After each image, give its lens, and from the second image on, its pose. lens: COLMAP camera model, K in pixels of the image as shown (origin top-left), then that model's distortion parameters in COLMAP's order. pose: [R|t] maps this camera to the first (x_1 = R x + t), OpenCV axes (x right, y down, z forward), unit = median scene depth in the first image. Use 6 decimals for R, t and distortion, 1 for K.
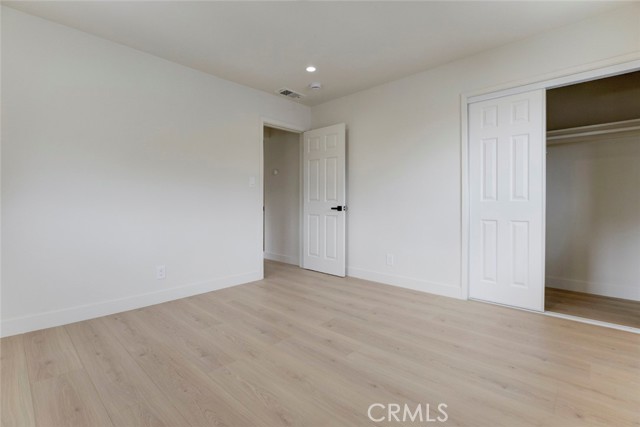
lens RADIAL K [[306.2, 0, 321.6], [0, 306.2, 211.6], [0, 0, 1]] dist [-0.001639, -0.000622]
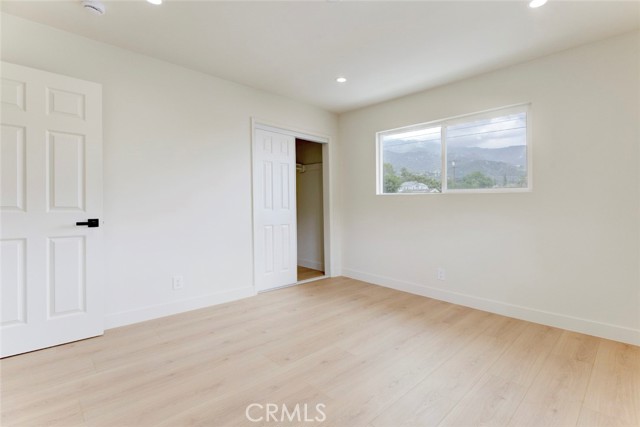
lens RADIAL K [[300.5, 0, 320.0], [0, 300.5, 200.8], [0, 0, 1]] dist [-0.001841, -0.000262]
pose [[0.063110, 0.016629, 0.997868, -0.687814], [0.024535, 0.999533, -0.018208, -0.044592], [-0.997705, 0.025631, 0.062673, 0.710155]]
